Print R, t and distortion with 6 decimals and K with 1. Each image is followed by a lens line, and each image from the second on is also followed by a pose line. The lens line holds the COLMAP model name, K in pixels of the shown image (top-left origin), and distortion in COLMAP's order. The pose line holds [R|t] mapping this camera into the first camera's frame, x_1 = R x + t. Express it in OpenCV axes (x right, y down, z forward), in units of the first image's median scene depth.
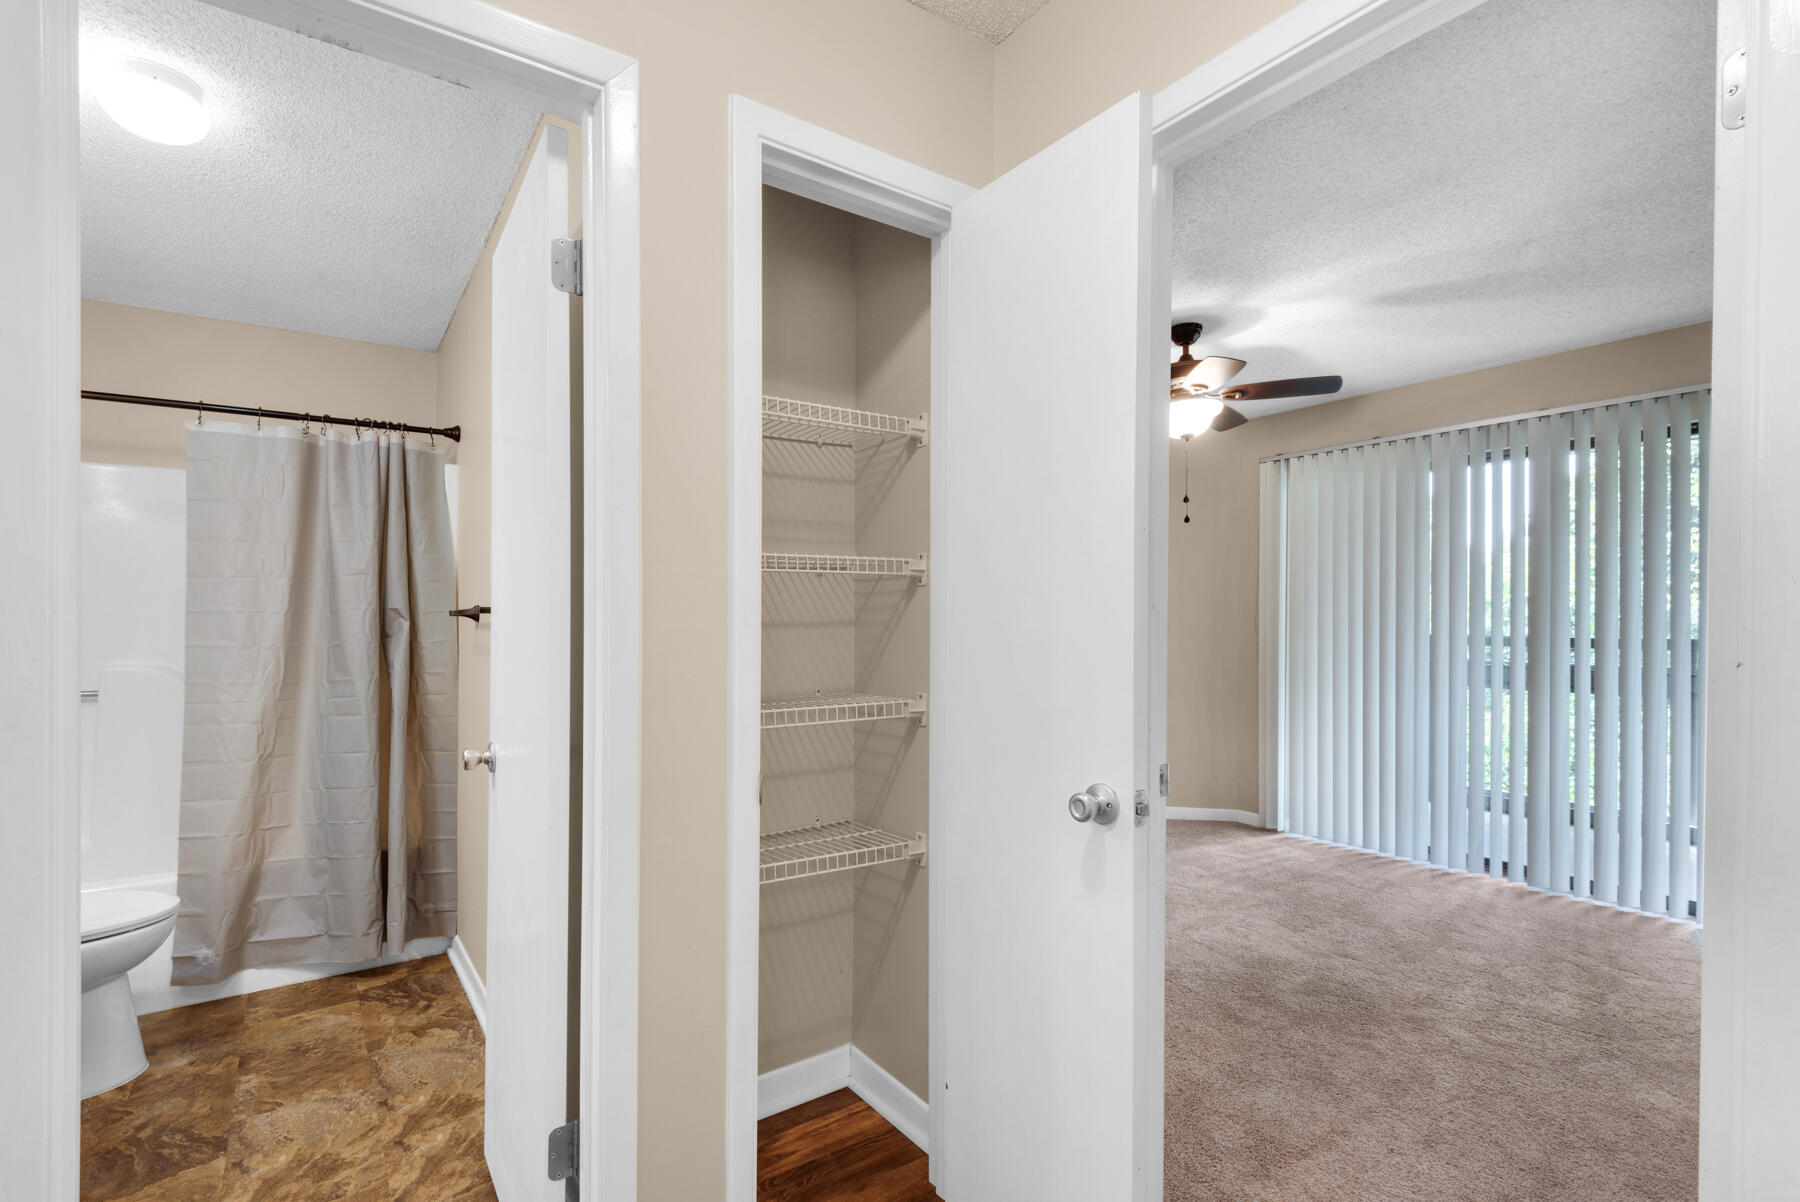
lens RADIAL K [[827.3, 0, 898.0], [0, 827.3, 627.7], [0, 0, 1]] dist [0.003425, -0.001218]
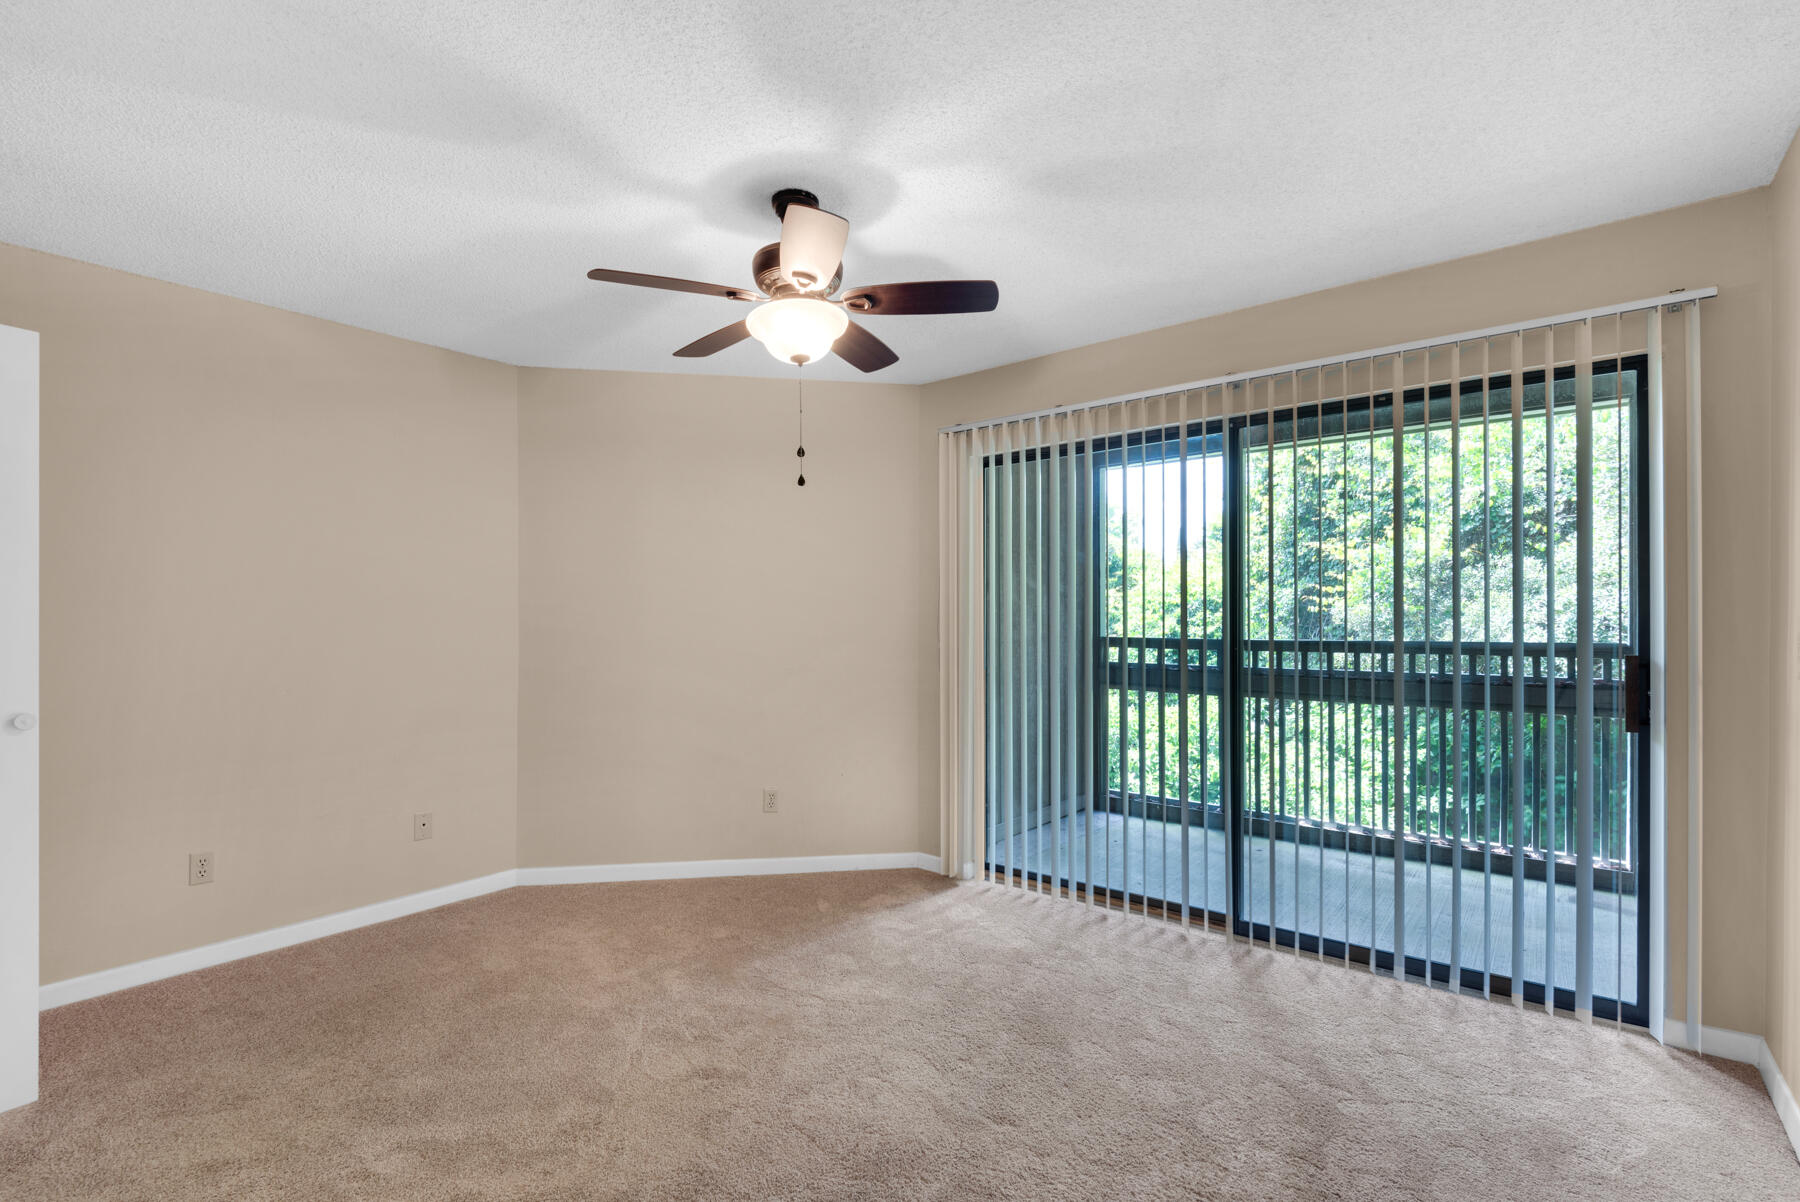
lens RADIAL K [[827.3, 0, 898.0], [0, 827.3, 627.7], [0, 0, 1]] dist [0.003425, -0.001218]
pose [[0.956112, -0.004707, 0.292964, 0.328170], [0.005757, 0.999980, -0.002721, -0.009373], [-0.292945, 0.004288, 0.956120, 0.467149]]
